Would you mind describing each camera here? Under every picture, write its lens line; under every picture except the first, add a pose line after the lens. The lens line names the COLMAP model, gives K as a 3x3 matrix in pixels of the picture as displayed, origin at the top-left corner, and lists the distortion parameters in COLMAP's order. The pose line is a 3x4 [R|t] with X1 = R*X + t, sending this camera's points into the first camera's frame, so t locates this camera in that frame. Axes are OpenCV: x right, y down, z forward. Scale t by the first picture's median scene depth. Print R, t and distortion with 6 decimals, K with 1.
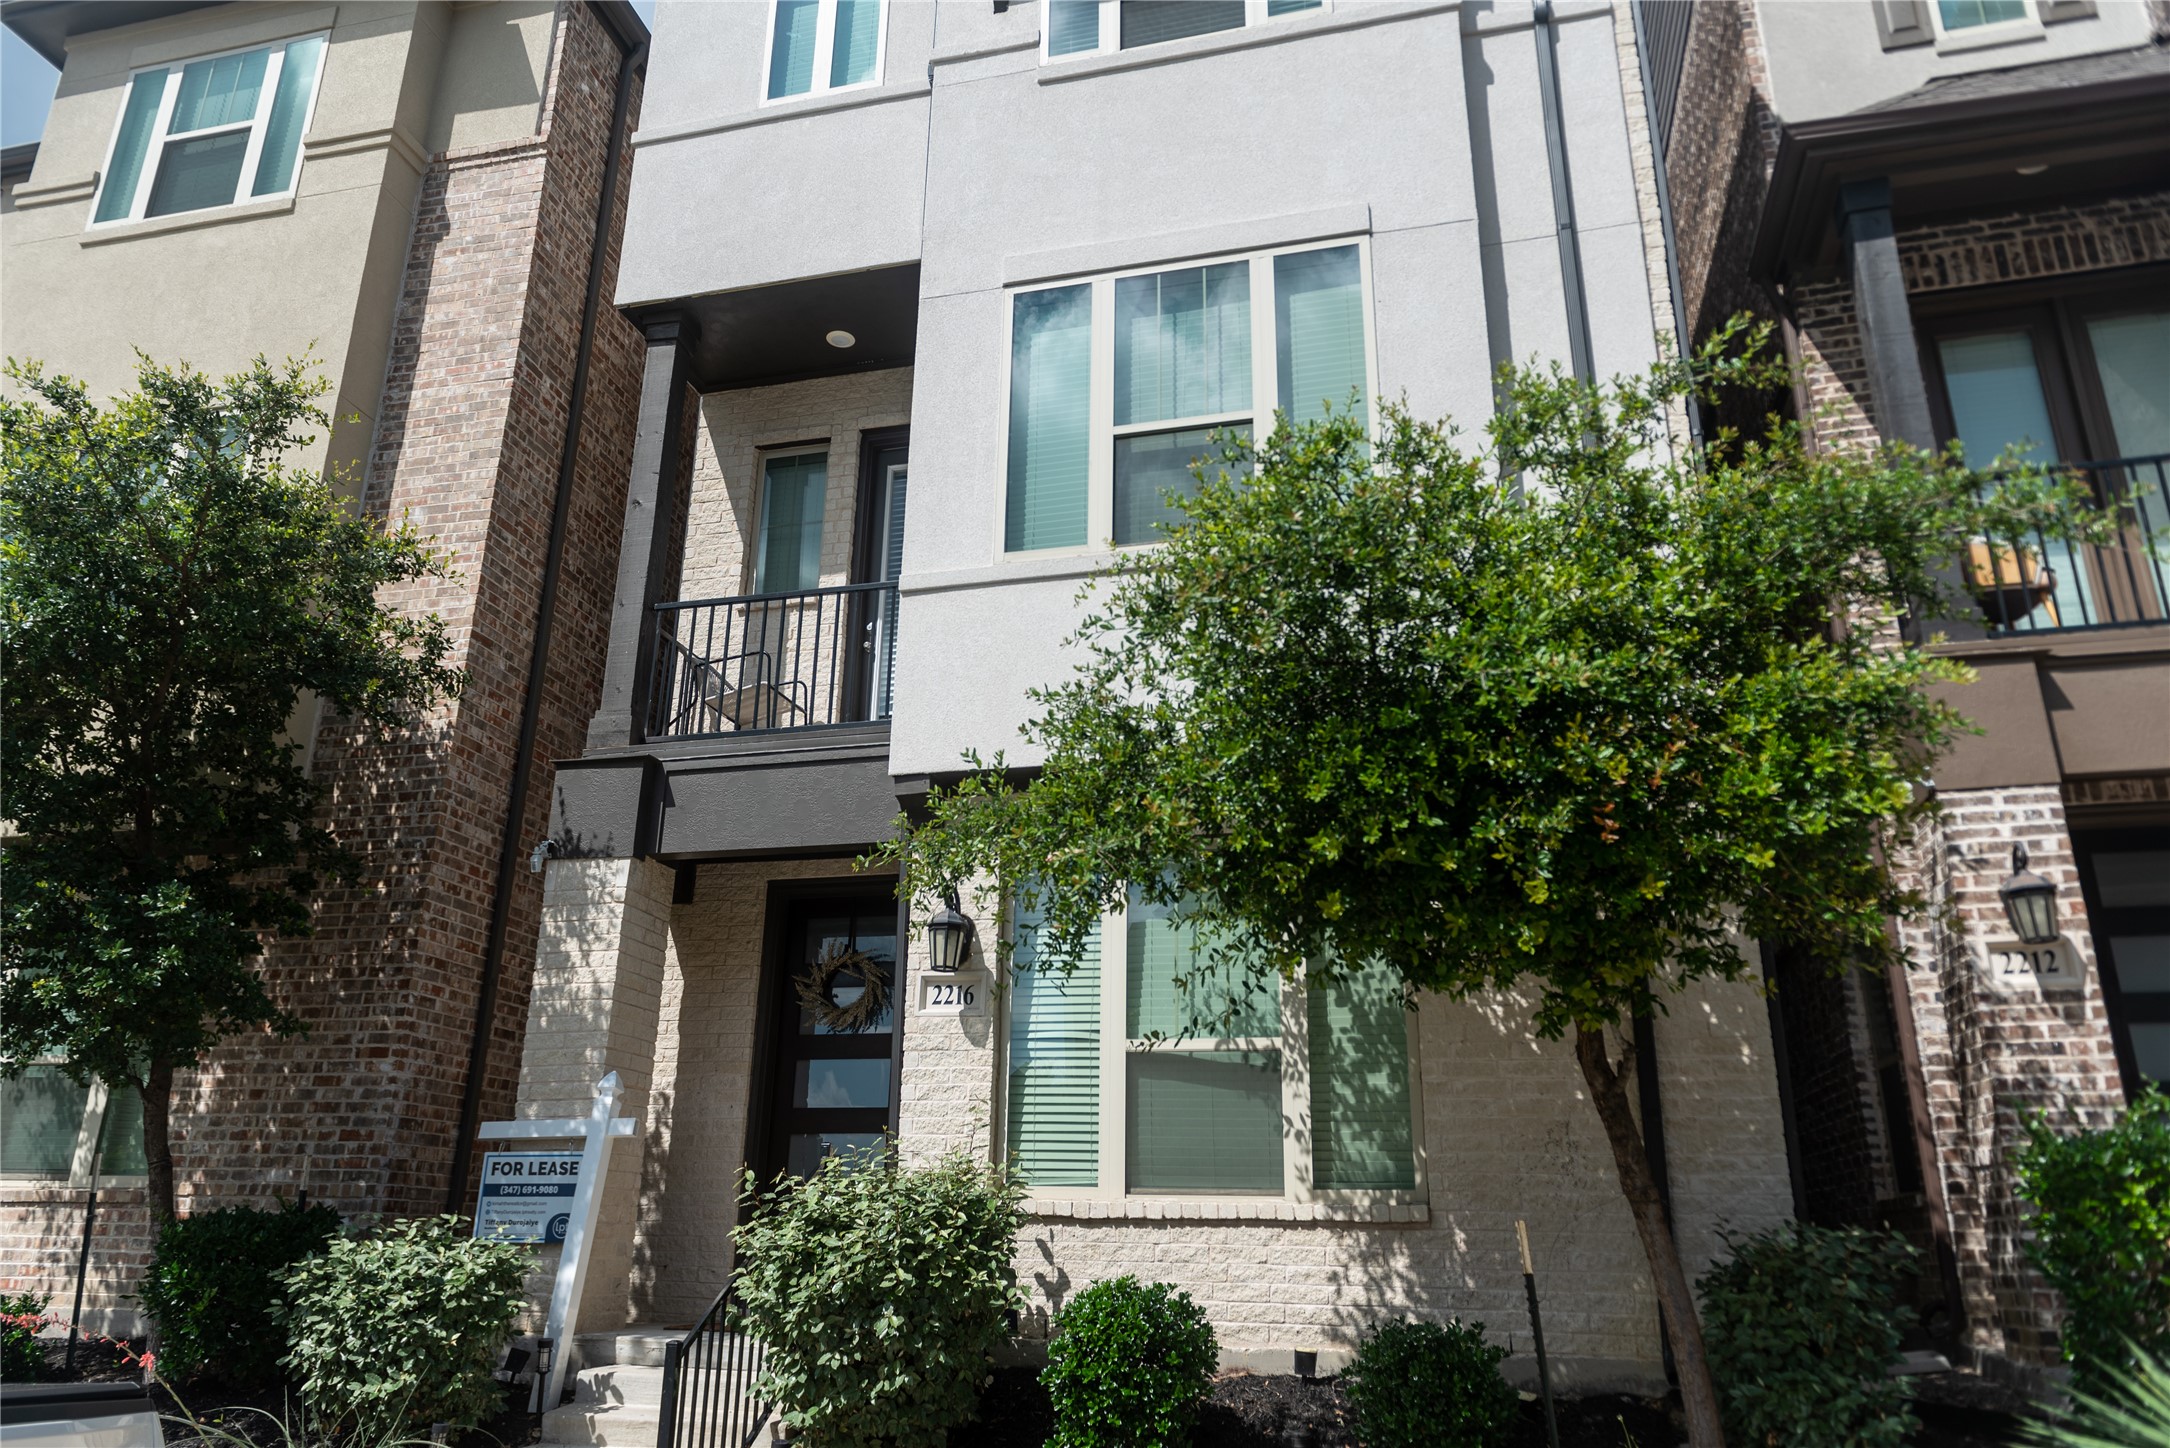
lens RADIAL K [[1472.7, 0, 1089.2], [0, 1472.7, 721.6], [0, 0, 1]] dist [0.003899, -0.004334]
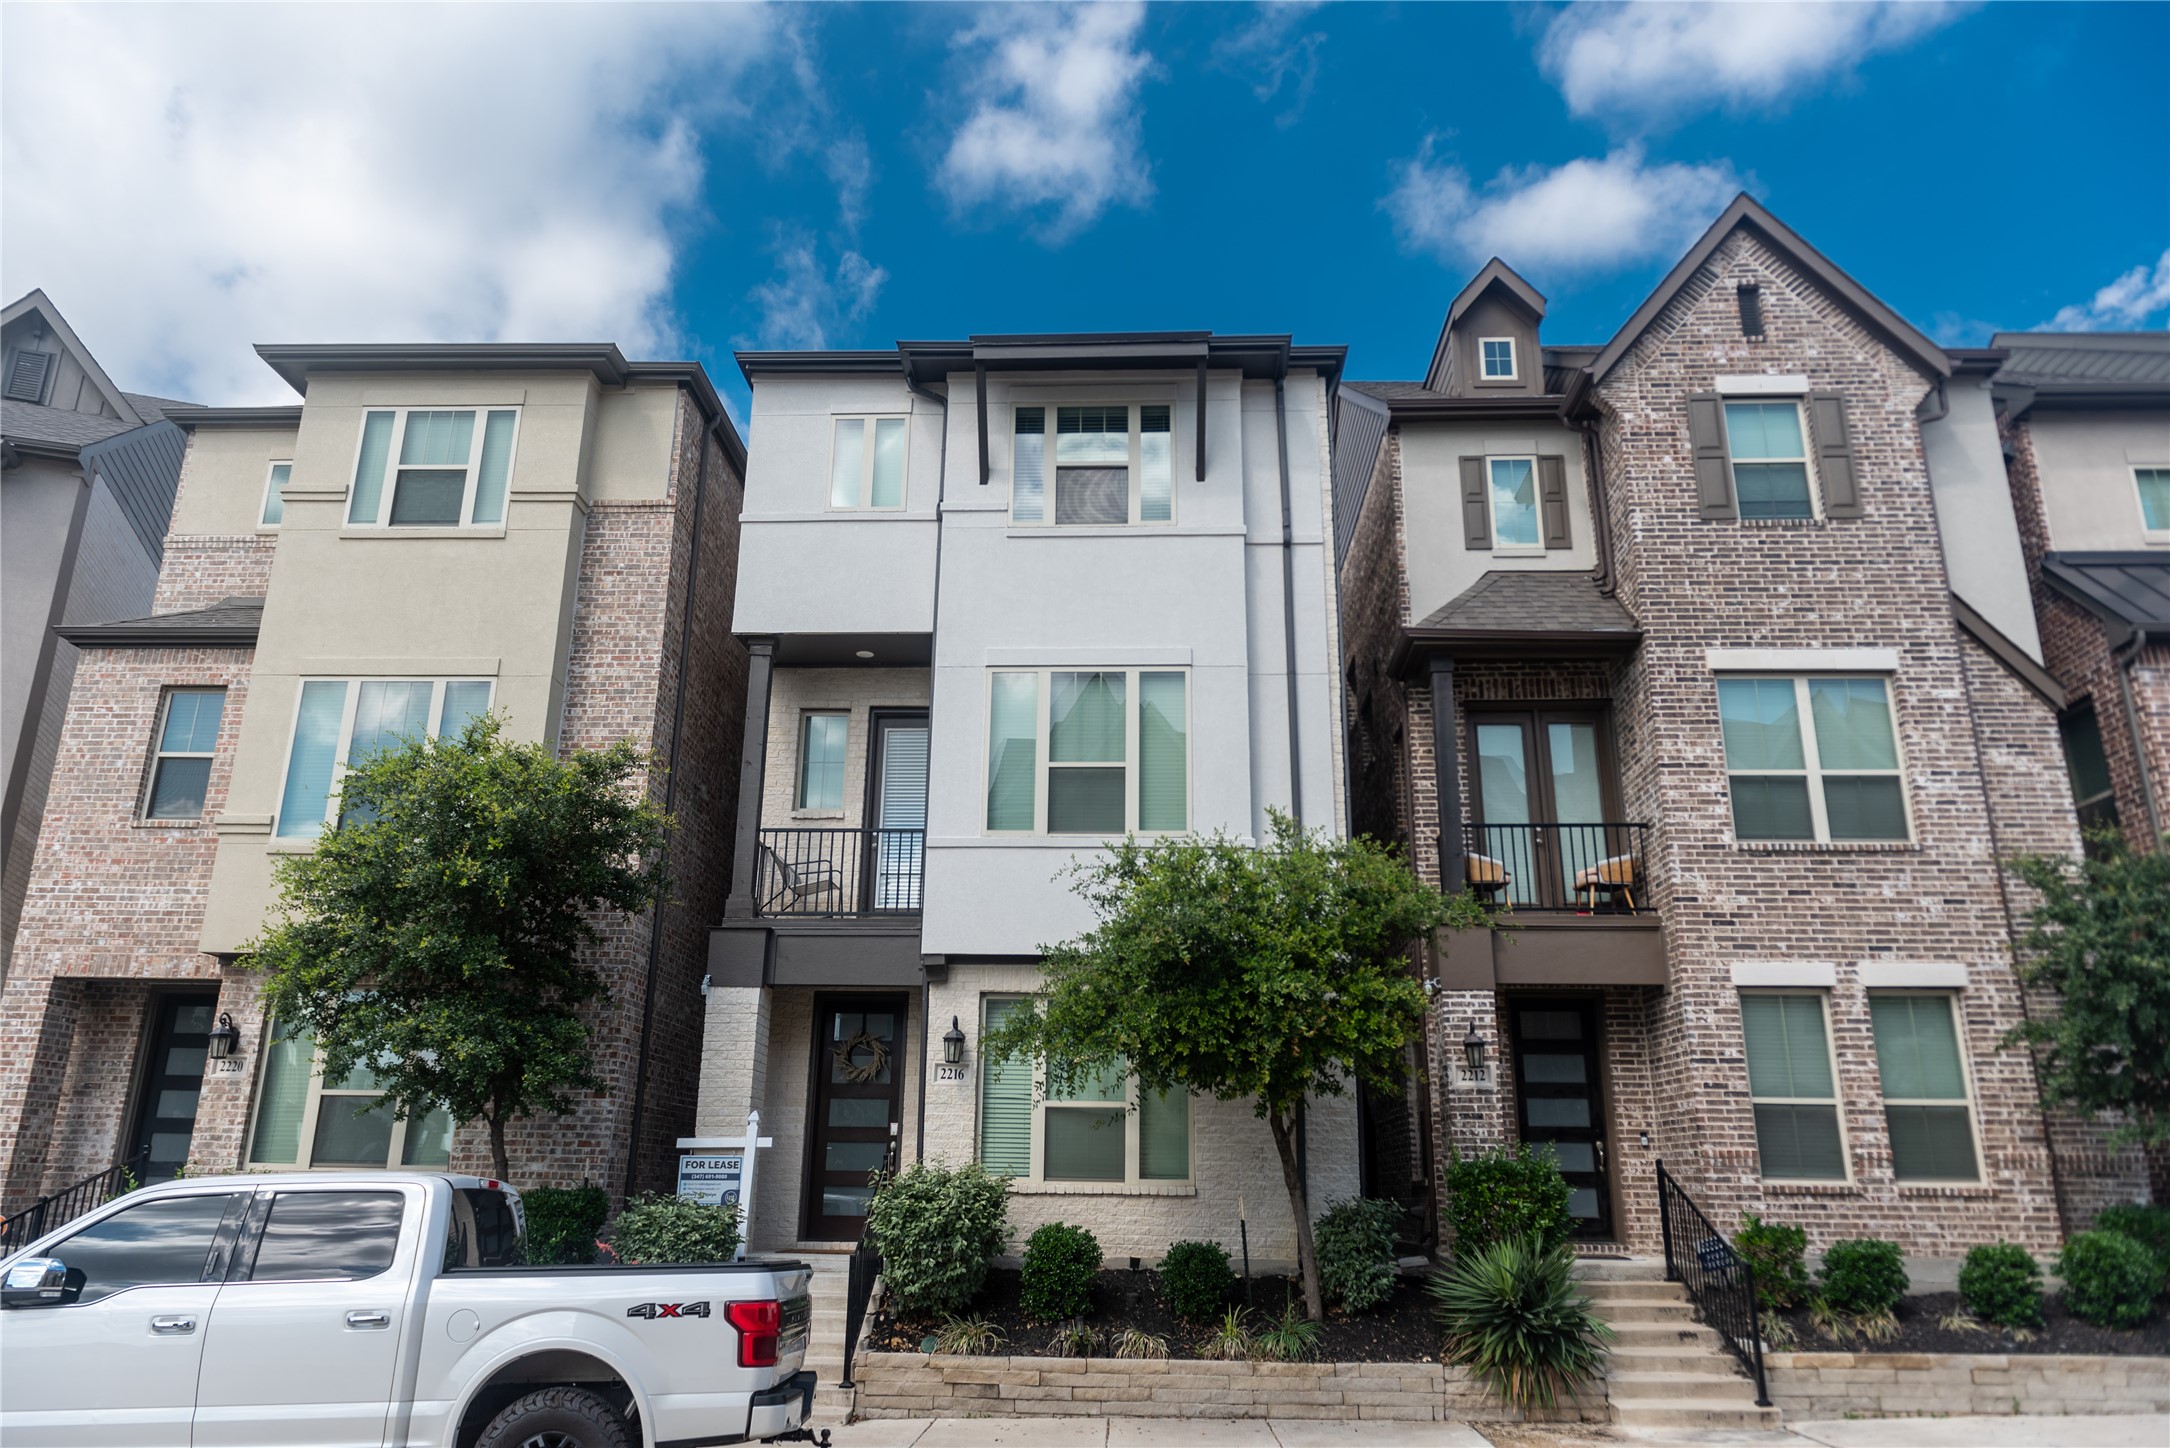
lens RADIAL K [[1472.7, 0, 1089.2], [0, 1472.7, 721.6], [0, 0, 1]] dist [0.003899, -0.004334]
pose [[0.977491, 0.062863, 0.201392, -0.327552], [-0.069686, 0.997205, 0.026961, -0.324149], [-0.199134, -0.040388, 0.979140, -0.850923]]
